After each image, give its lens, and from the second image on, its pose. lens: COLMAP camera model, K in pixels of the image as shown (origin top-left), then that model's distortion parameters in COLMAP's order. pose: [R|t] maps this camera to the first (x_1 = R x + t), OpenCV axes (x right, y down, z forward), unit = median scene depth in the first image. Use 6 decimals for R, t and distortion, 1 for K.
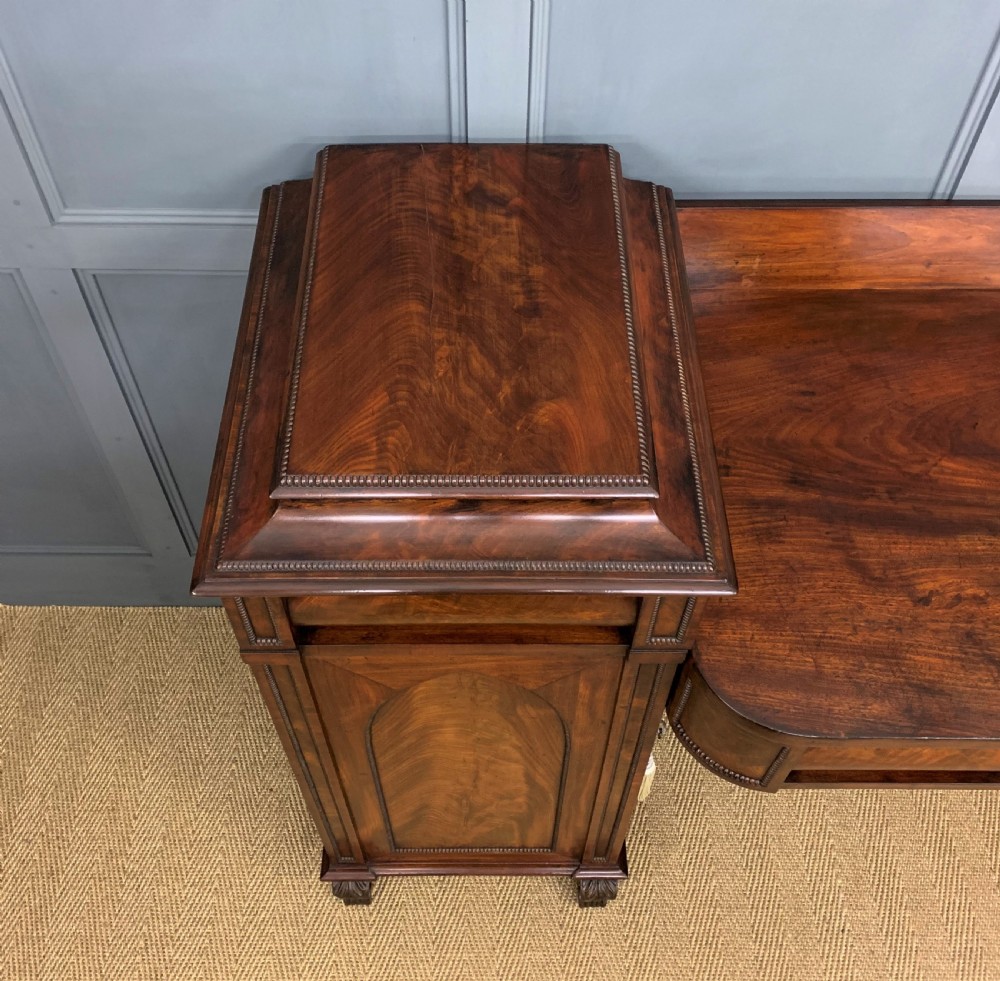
lens RADIAL K [[1064.2, 0, 482.9], [0, 1064.2, 452.2], [0, 0, 1]] dist [0.011401, 0.000000]
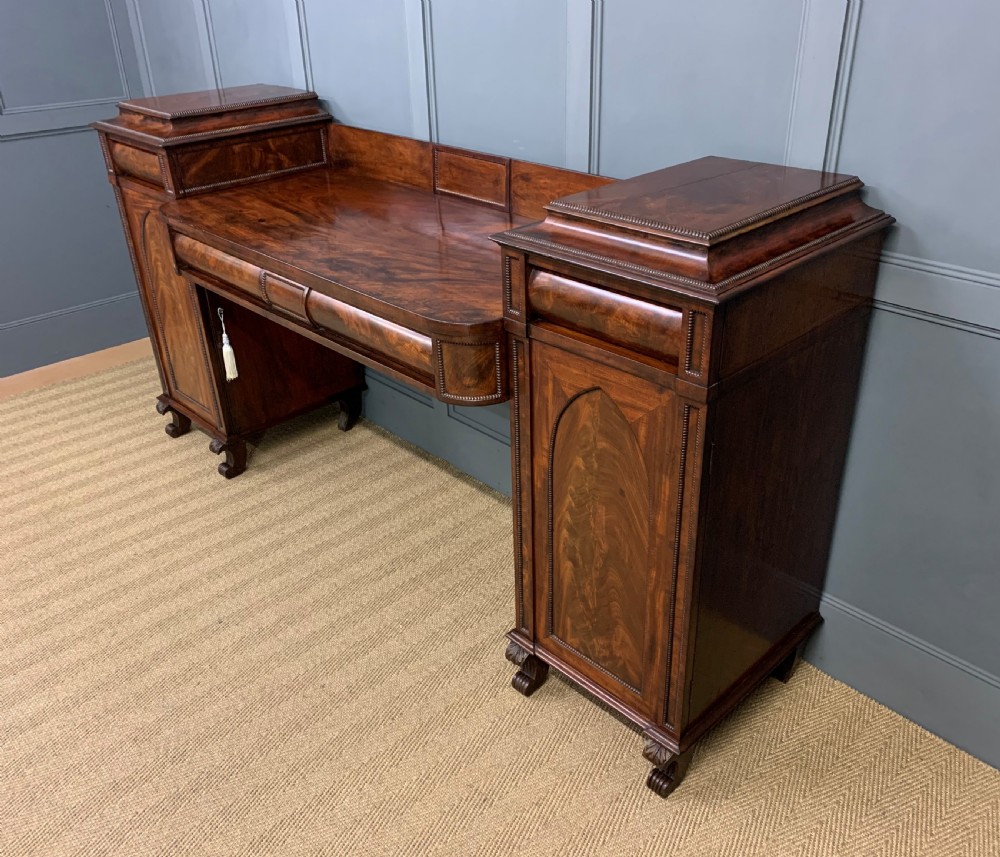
lens RADIAL K [[877.9, 0, 520.7], [0, 877.9, 419.5], [0, 0, 1]] dist [0.062178, -0.080946]
pose [[0.707348, 0.323250, -0.628624, 2.111147], [-0.553392, 0.806543, -0.207955, 0.543798], [0.439791, 0.494973, 0.749390, -0.029954]]
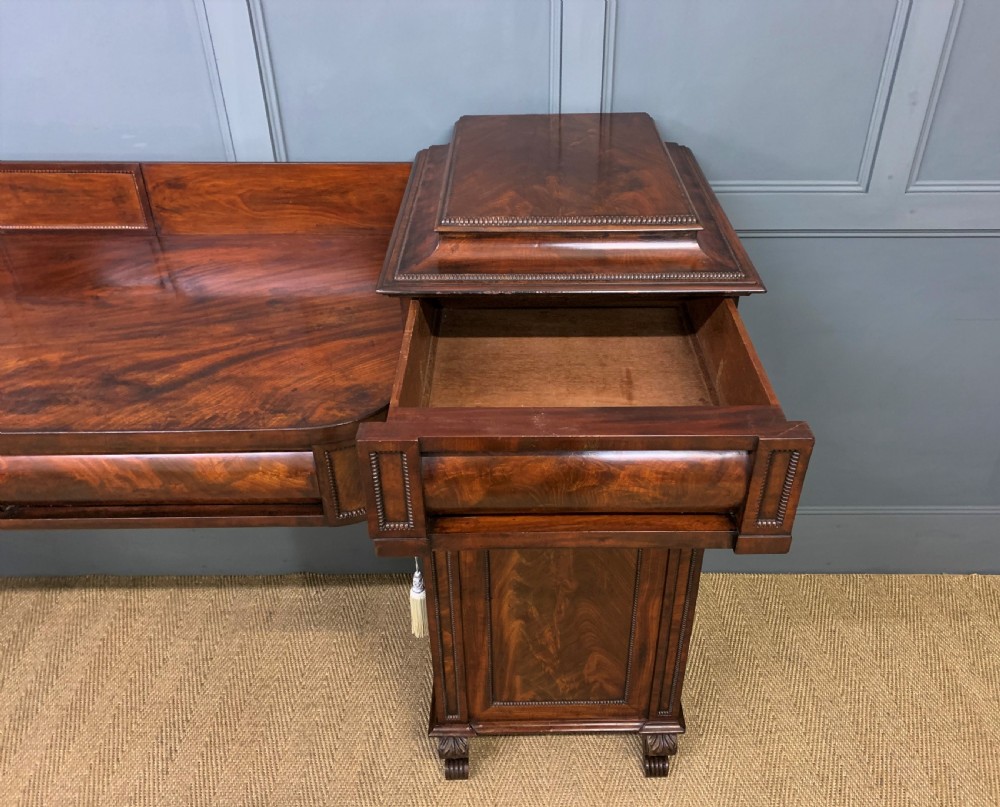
lens RADIAL K [[827.3, 0, 531.8], [0, 827.3, 396.9], [0, 0, 1]] dist [0.016451, 0.009805]
pose [[0.999752, -0.006982, 0.021161, 1.341562], [0.013479, 0.945695, -0.324776, 0.468399], [-0.017744, 0.324980, 0.945554, 0.013065]]
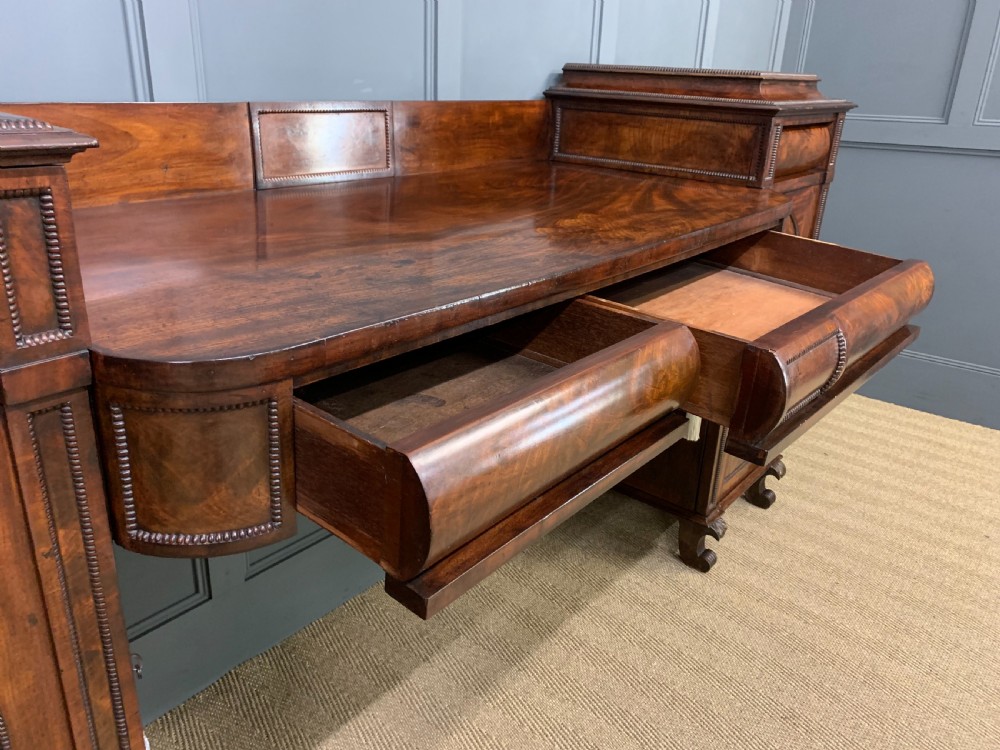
lens RADIAL K [[771.7, 0, 492.0], [0, 771.7, 370.4], [0, 0, 1]] dist [0.027336, -0.028443]
pose [[0.631309, -0.260857, 0.730344, -0.019659], [0.592190, 0.770222, -0.236788, 0.419883], [-0.500759, 0.581989, 0.640725, 0.463383]]
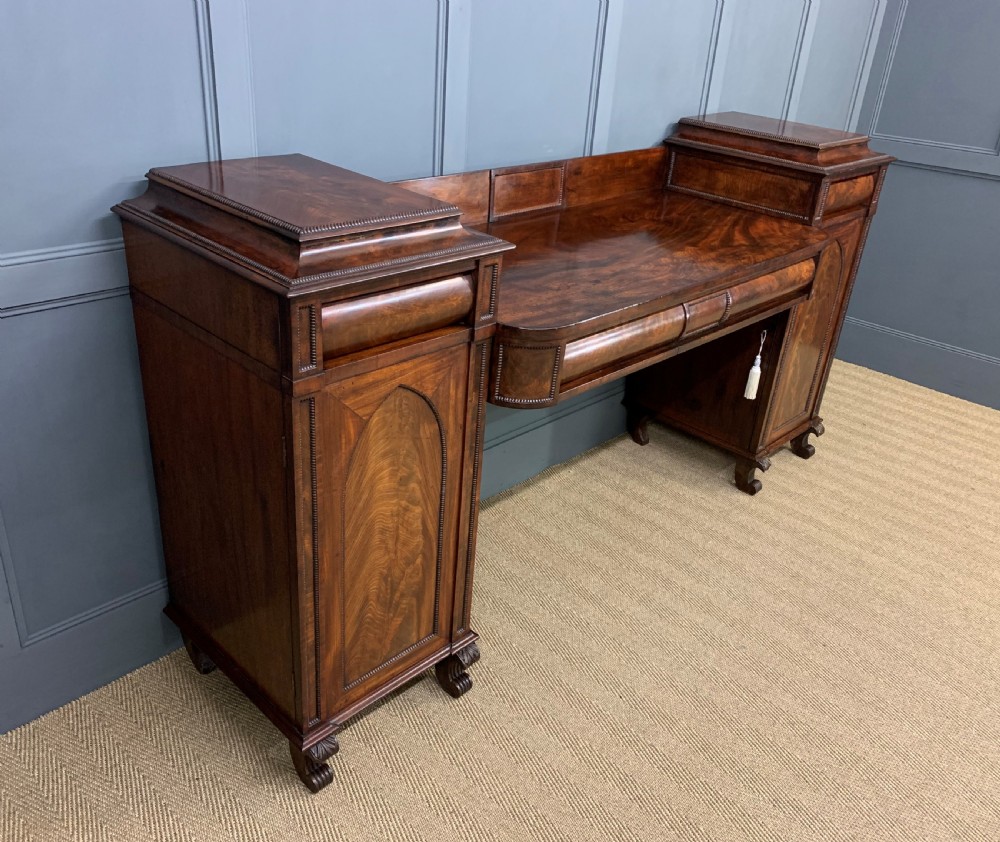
lens RADIAL K [[865.7, 0, 480.3], [0, 865.7, 420.5], [0, 0, 1]] dist [0.024660, -0.013226]
pose [[0.703009, -0.282404, 0.652707, -0.748953], [0.524415, 0.825782, -0.207542, 0.545009], [-0.480383, 0.488193, 0.728629, -0.004284]]
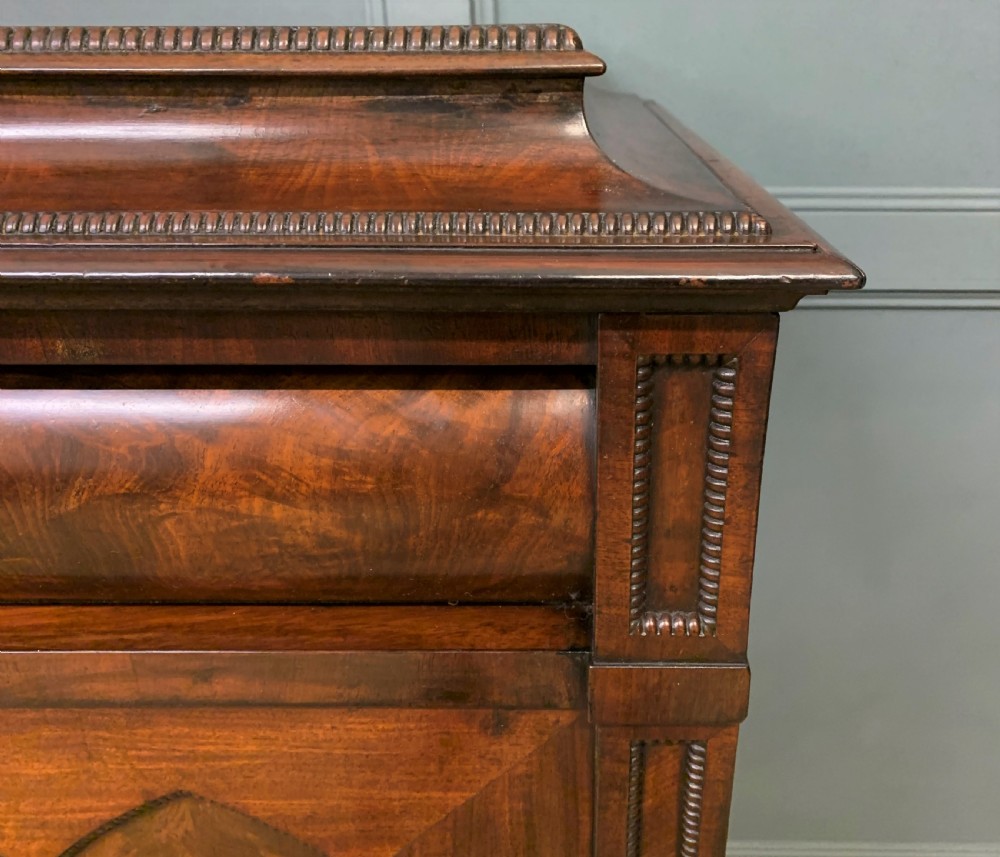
lens RADIAL K [[877.9, 0, 559.1], [0, 877.9, 413.3], [0, 0, 1]] dist [0.062178, -0.080946]
pose [[0.999998, -0.000234, -0.001994, 1.526766], [-0.000790, 0.867280, -0.497819, 0.227115], [0.001846, 0.497820, 0.867278, 0.602519]]
